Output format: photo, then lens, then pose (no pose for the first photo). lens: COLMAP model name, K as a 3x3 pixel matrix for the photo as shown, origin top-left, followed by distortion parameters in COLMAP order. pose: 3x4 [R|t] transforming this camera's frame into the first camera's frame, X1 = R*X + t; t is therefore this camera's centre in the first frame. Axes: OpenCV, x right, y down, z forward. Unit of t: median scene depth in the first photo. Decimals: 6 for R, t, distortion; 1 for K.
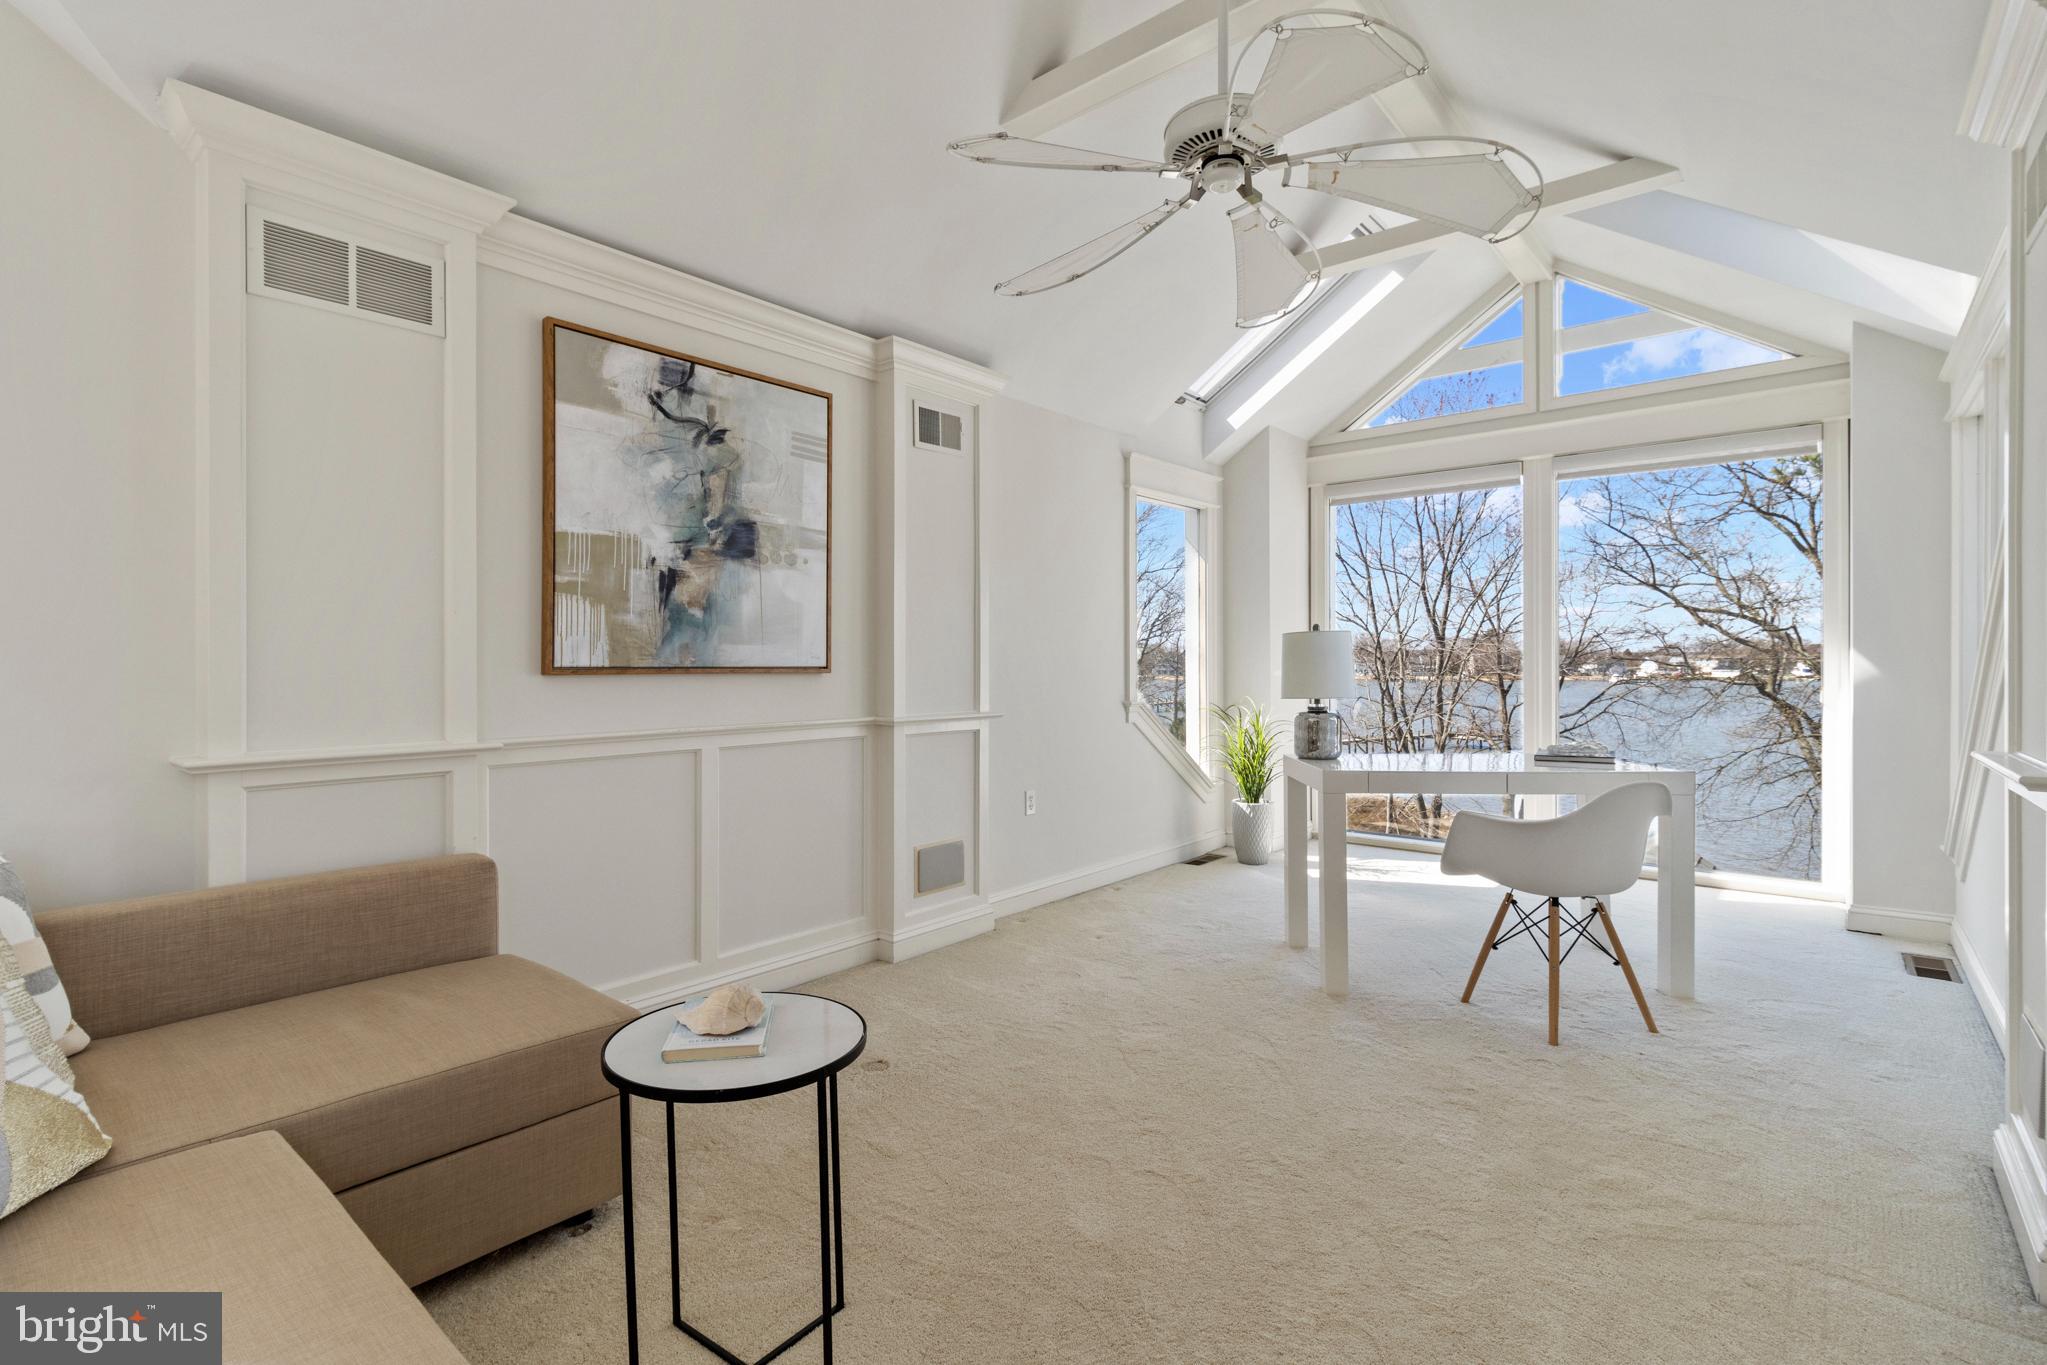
lens RADIAL K [[960.1, 0, 1022.1], [0, 960.1, 656.0], [0, 0, 1]] dist [0.002853, 0.000260]
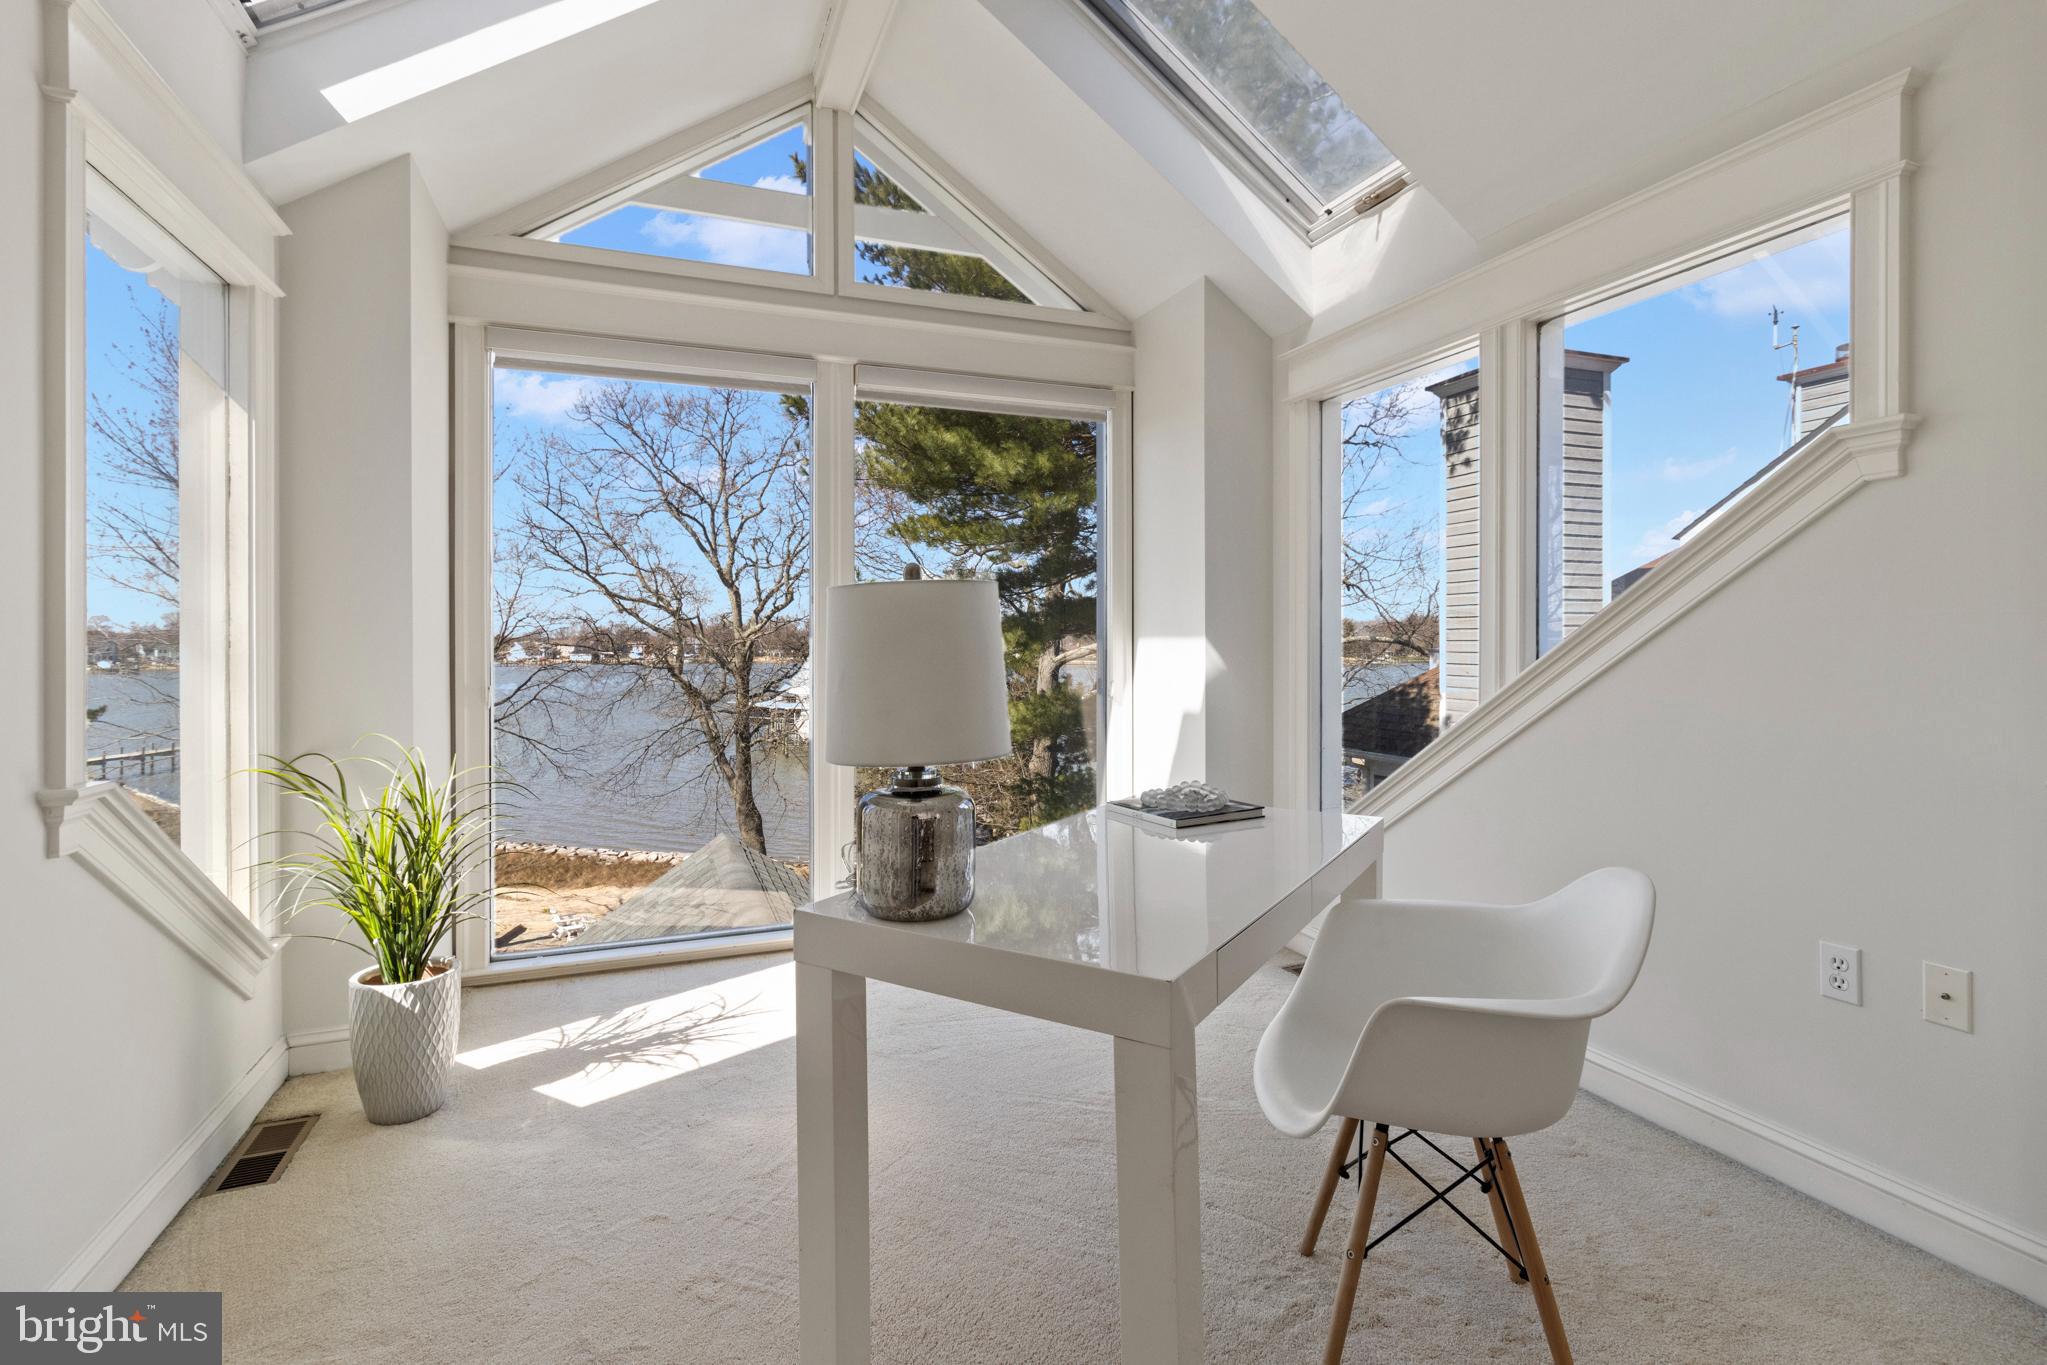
lens RADIAL K [[966.5, 0, 998.0], [0, 966.5, 652.3], [0, 0, 1]] dist [-0.000026, 0.000107]
pose [[0.505892, -0.003197, 0.862591, -0.001324], [-0.007464, 0.999939, 0.008083, -0.000522], [-0.862565, -0.010527, 0.505837, 0.122386]]
